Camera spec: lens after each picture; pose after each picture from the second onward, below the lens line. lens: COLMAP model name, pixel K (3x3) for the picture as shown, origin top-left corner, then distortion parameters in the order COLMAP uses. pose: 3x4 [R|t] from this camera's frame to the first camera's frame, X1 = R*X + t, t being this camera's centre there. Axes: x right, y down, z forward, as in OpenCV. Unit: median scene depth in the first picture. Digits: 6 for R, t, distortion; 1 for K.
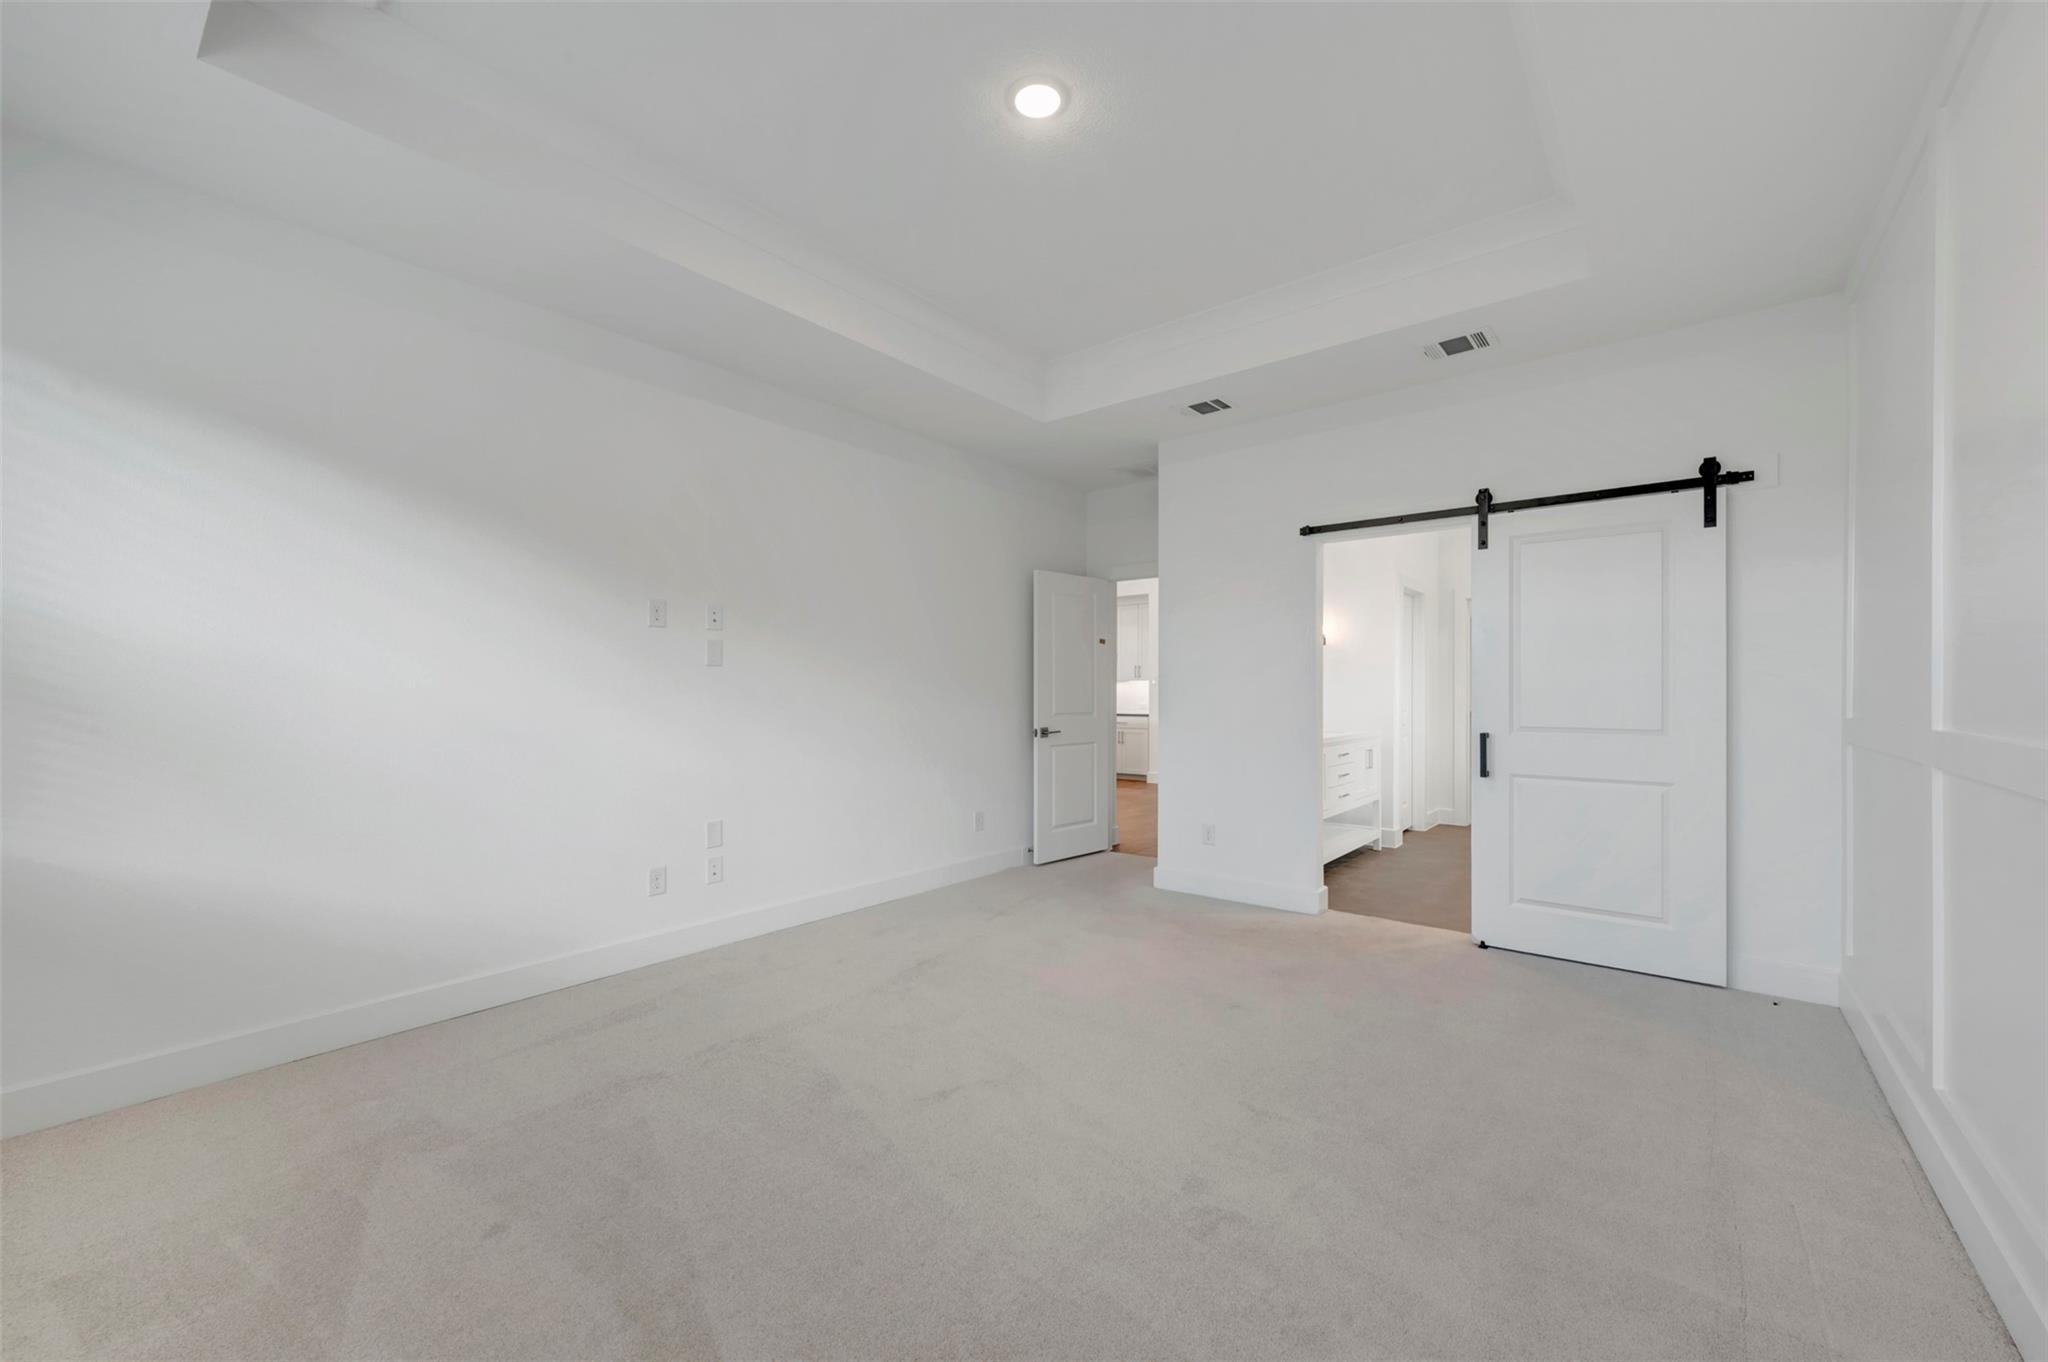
lens RADIAL K [[818.7, 0, 1022.8], [0, 818.7, 689.0], [0, 0, 1]] dist [0.000242, 0.000136]
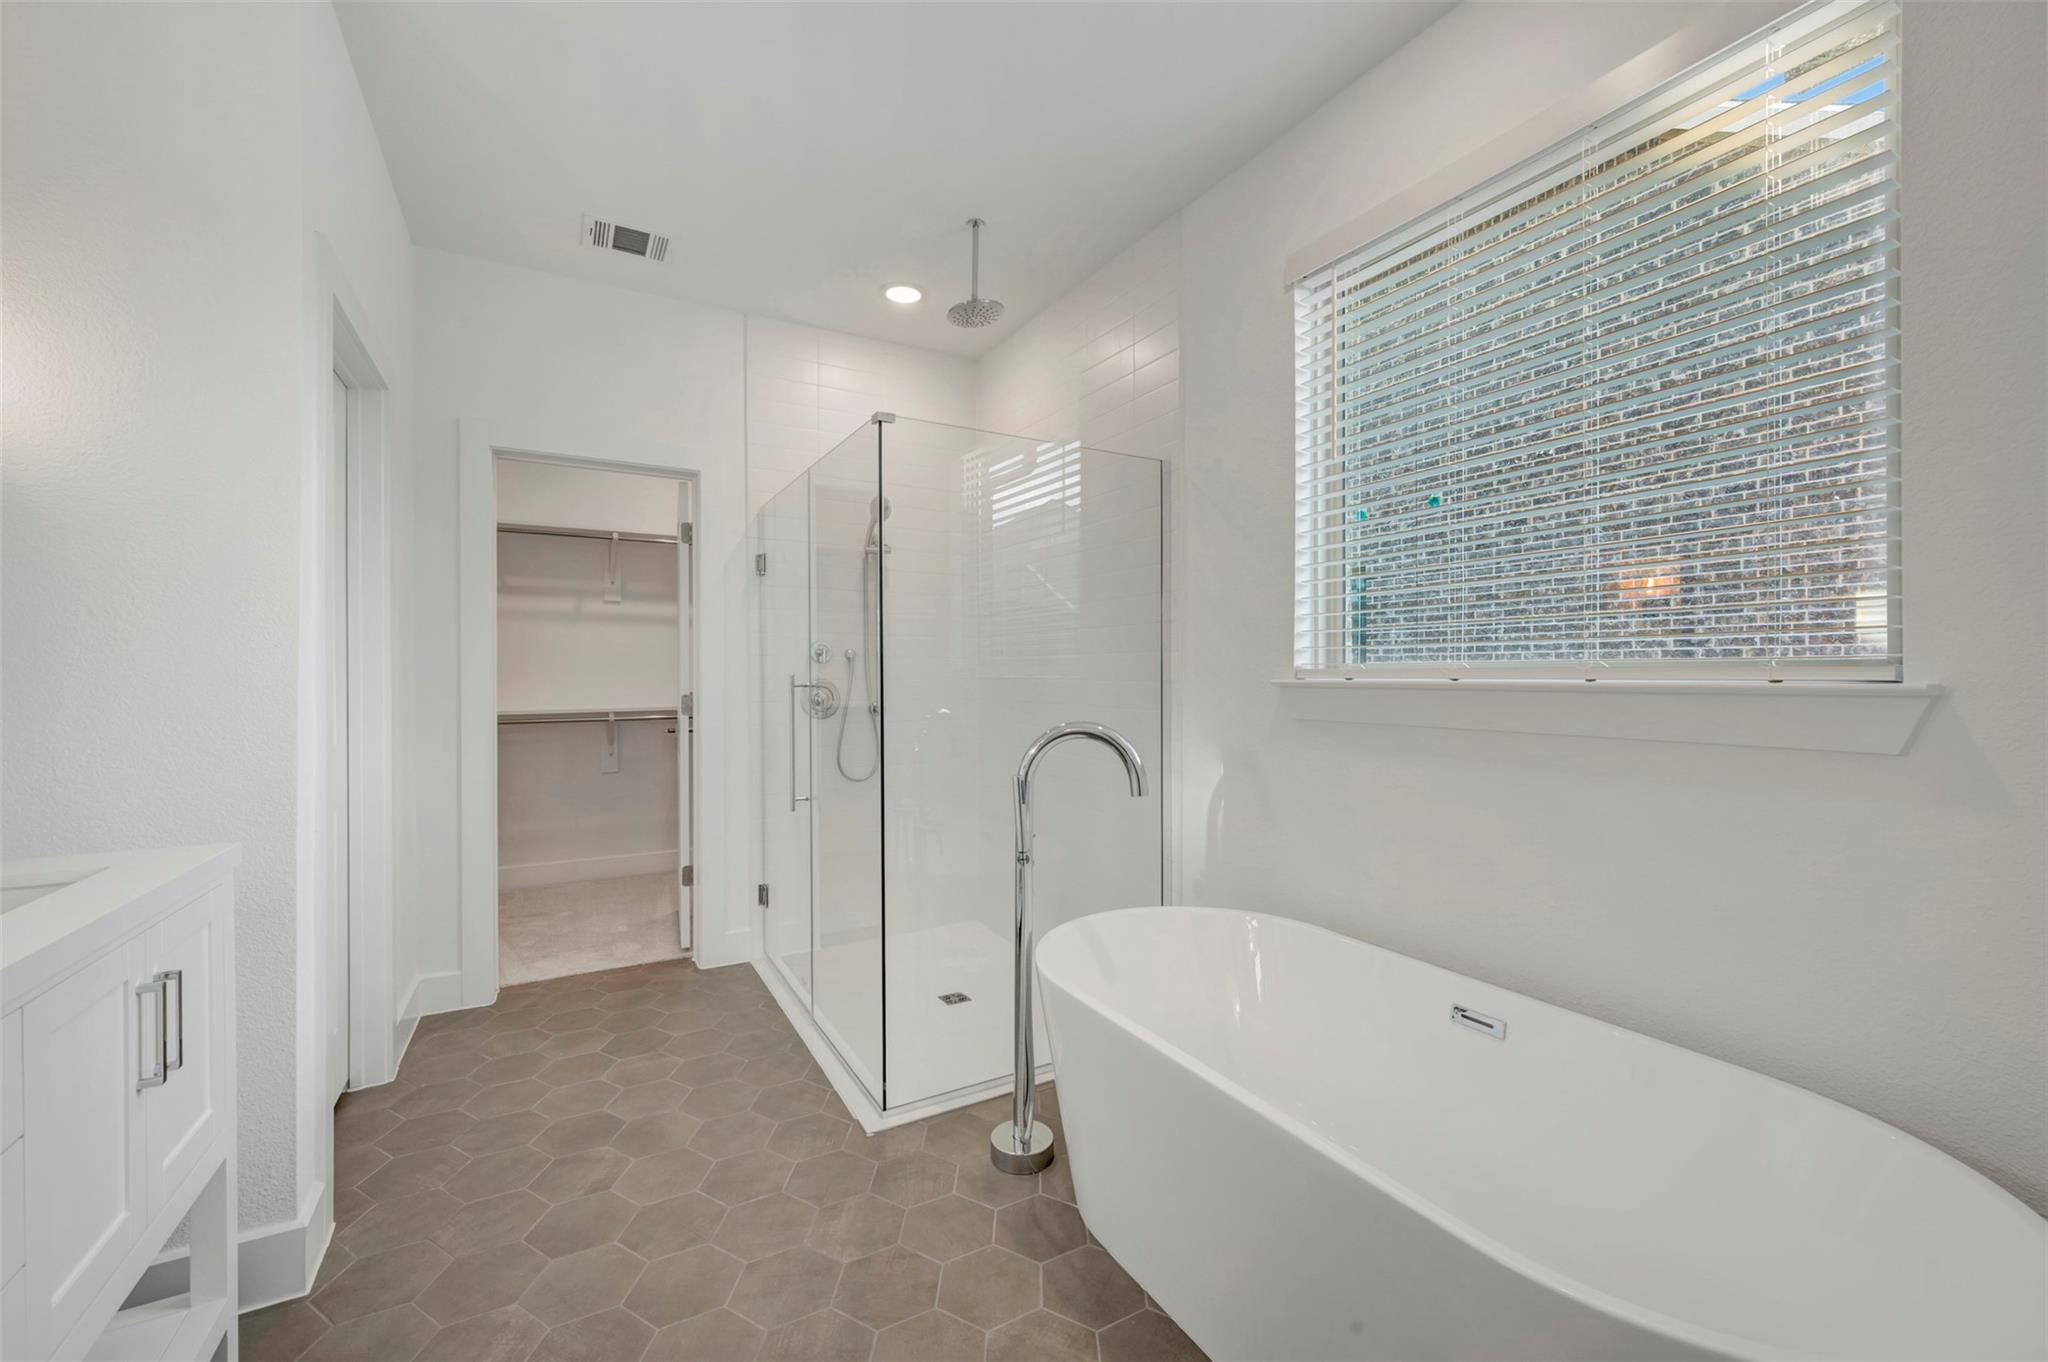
lens RADIAL K [[807.7, 0, 1025.6], [0, 807.7, 671.6], [0, 0, 1]] dist [0.001337, -0.002894]
pose [[0.357775, 0.001184, 0.933807, 0.275139], [-0.004496, 0.999990, 0.000455, 0.002542], [-0.933797, -0.004361, 0.357777, 0.640791]]
